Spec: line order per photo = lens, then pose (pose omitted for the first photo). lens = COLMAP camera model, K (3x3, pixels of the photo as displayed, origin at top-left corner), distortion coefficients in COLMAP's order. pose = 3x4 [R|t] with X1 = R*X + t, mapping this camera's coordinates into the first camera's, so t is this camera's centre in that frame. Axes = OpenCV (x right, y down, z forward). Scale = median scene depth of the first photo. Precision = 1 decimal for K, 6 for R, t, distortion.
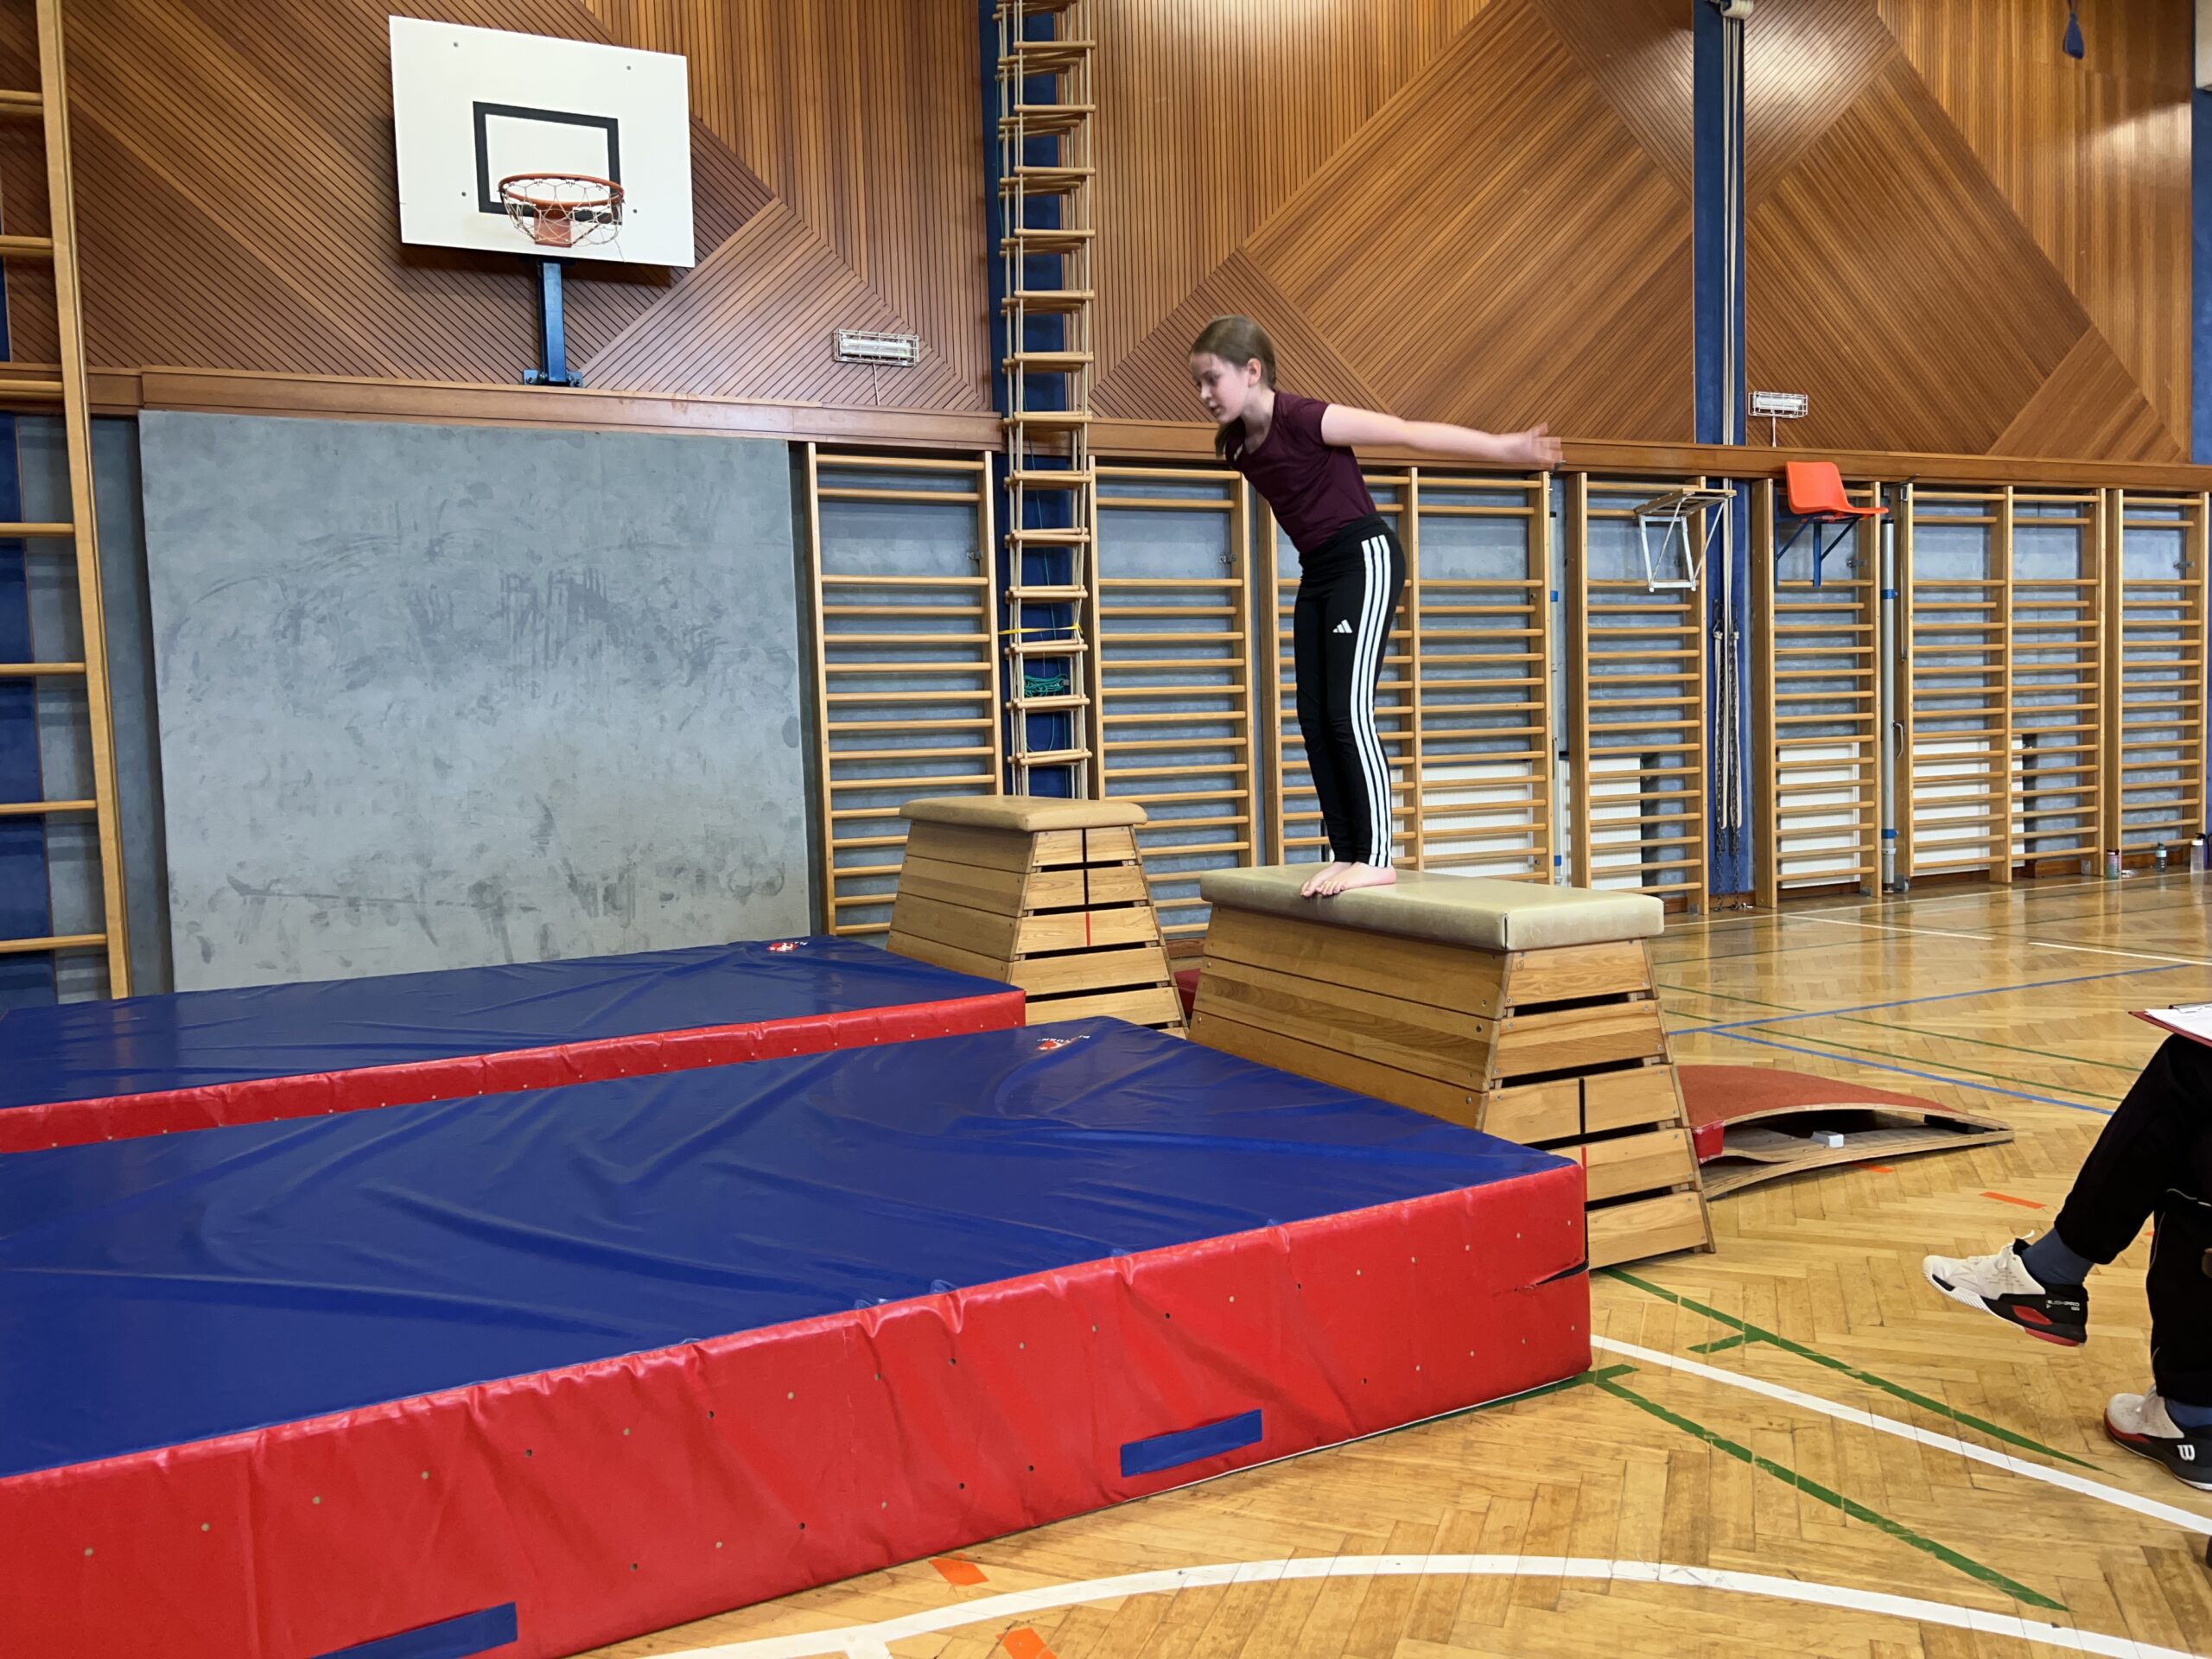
lens RADIAL K [[1668.2, 0, 1086.2], [0, 1668.2, 816.0], [0, 0, 1]] dist [0.061591, -0.063804]
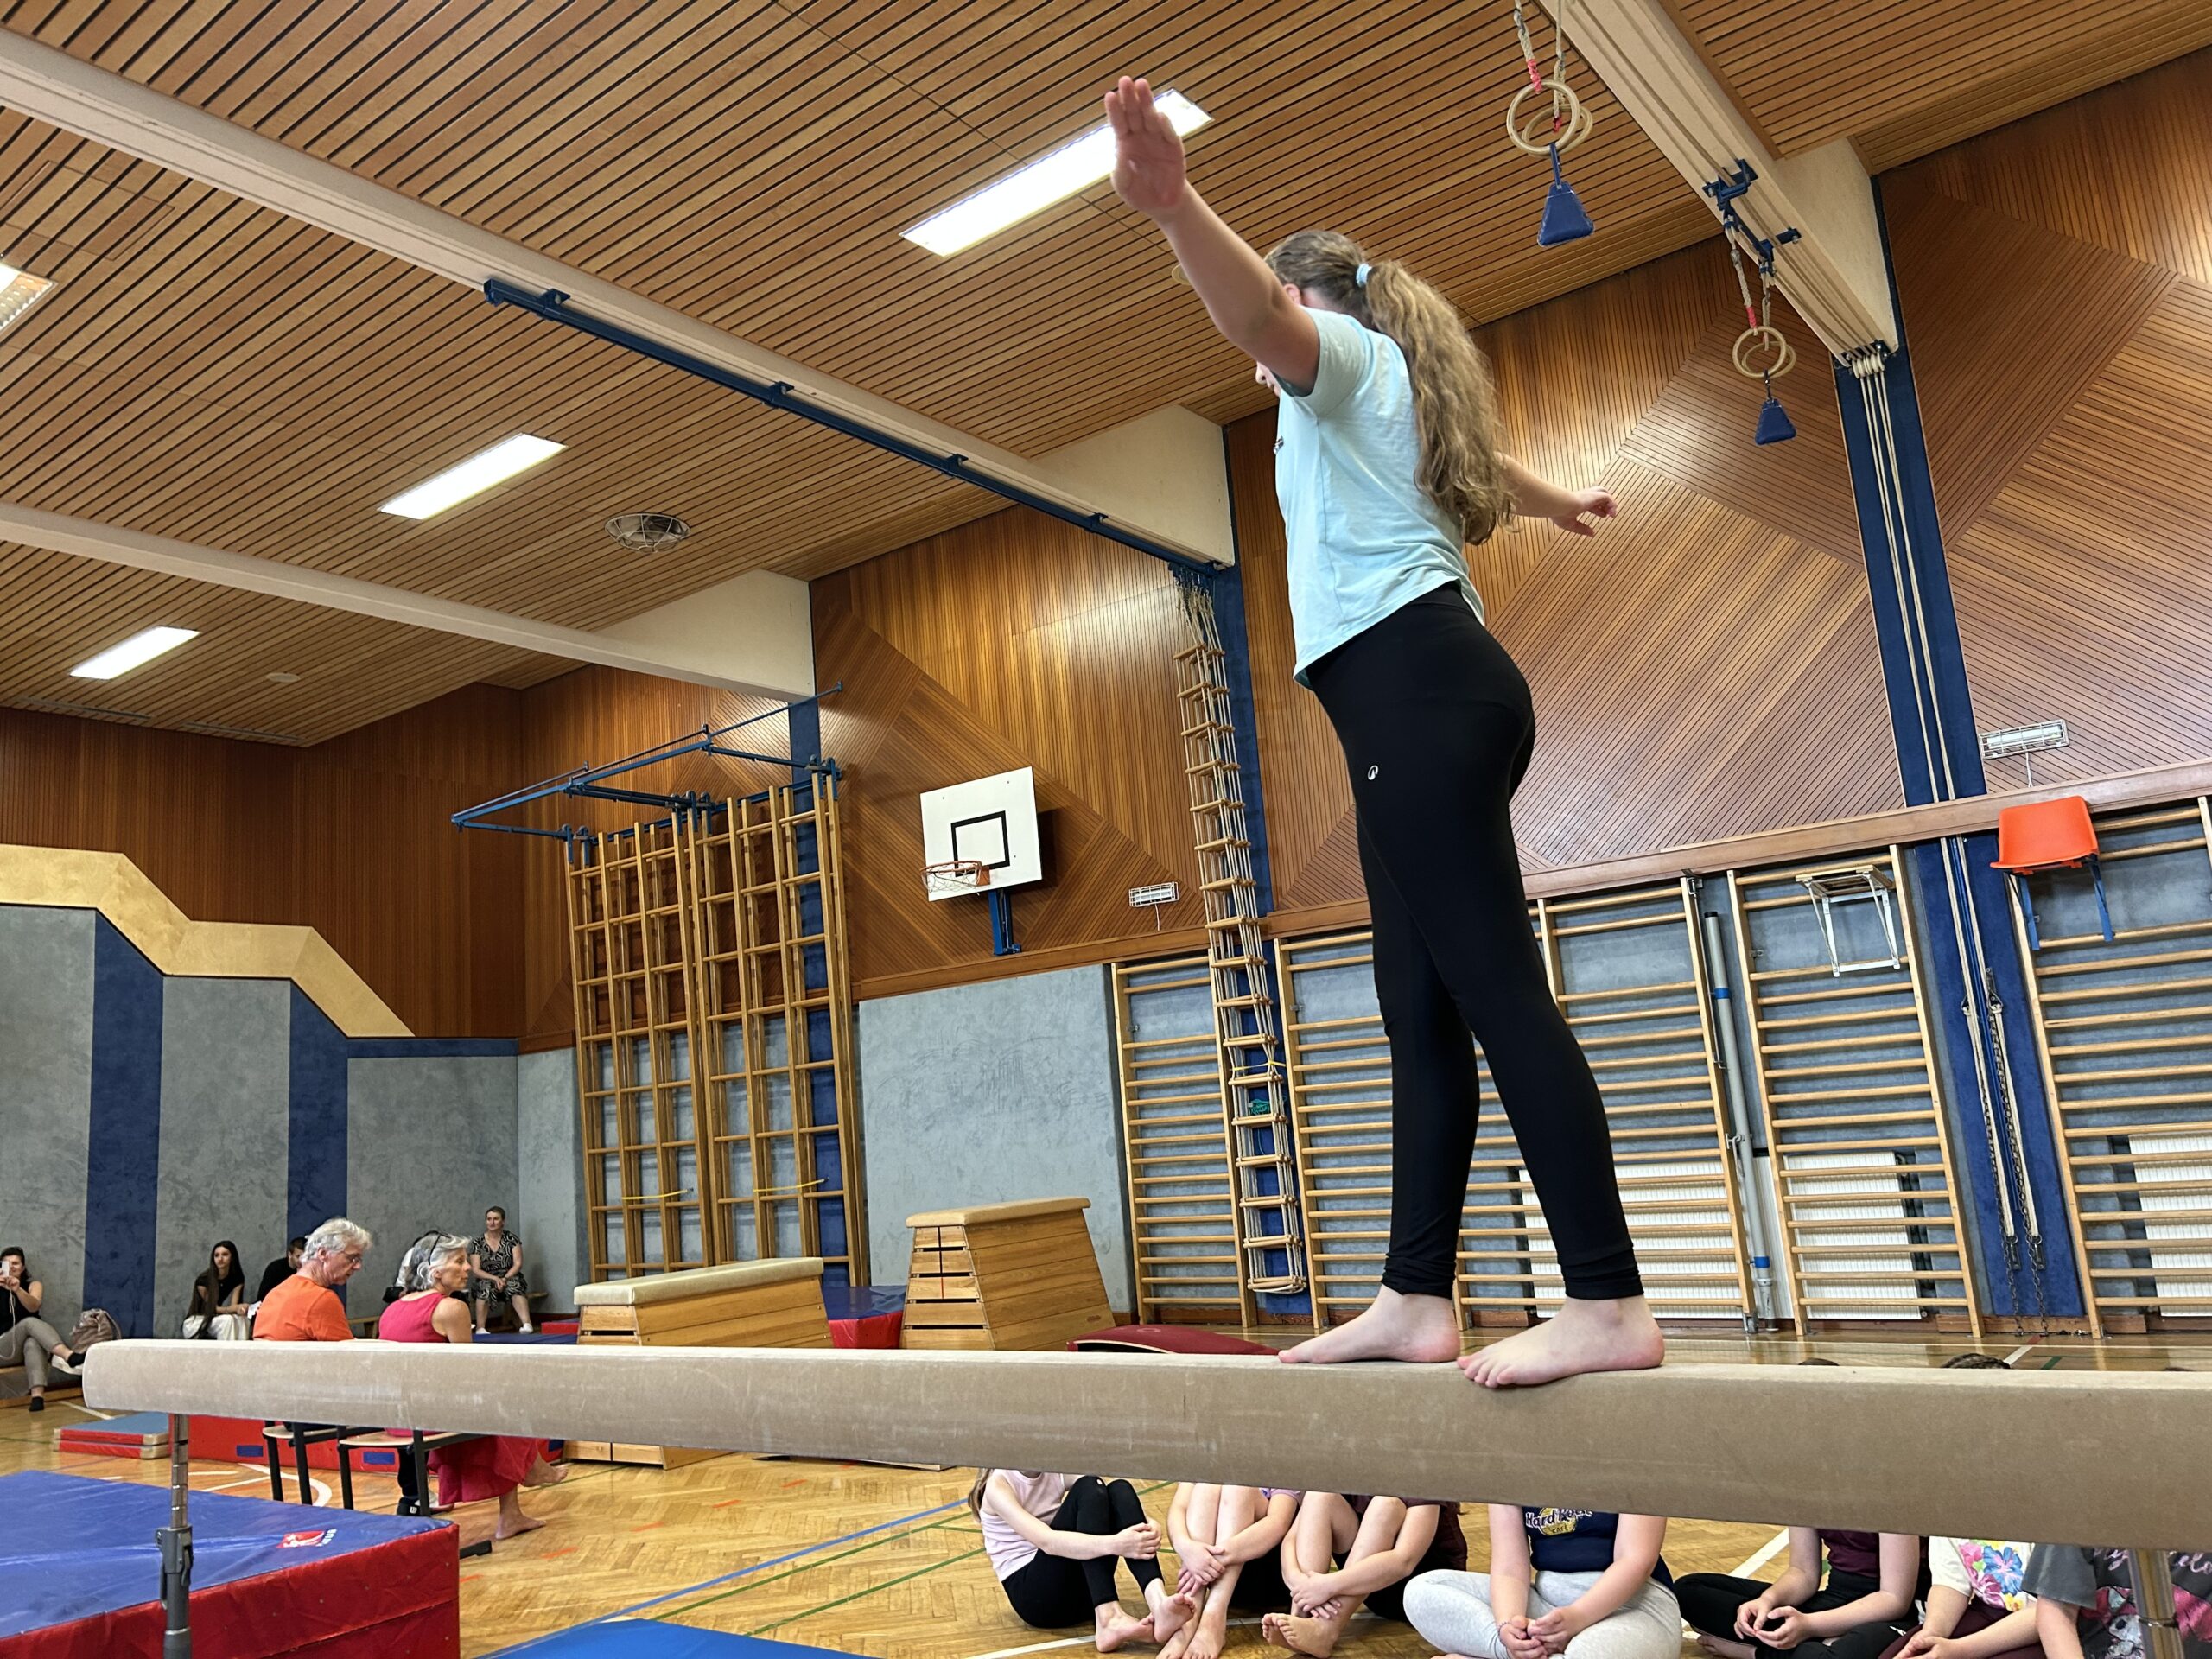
lens RADIAL K [[1668.2, 0, 1091.9], [0, 1668.2, 833.9], [0, 0, 1]] dist [0.061591, -0.063804]
pose [[0.468085, -0.159839, -0.869107, 1.056311], [0.014434, 0.984757, -0.173334, -0.058097], [0.883565, 0.068591, 0.463258, 0.195271]]
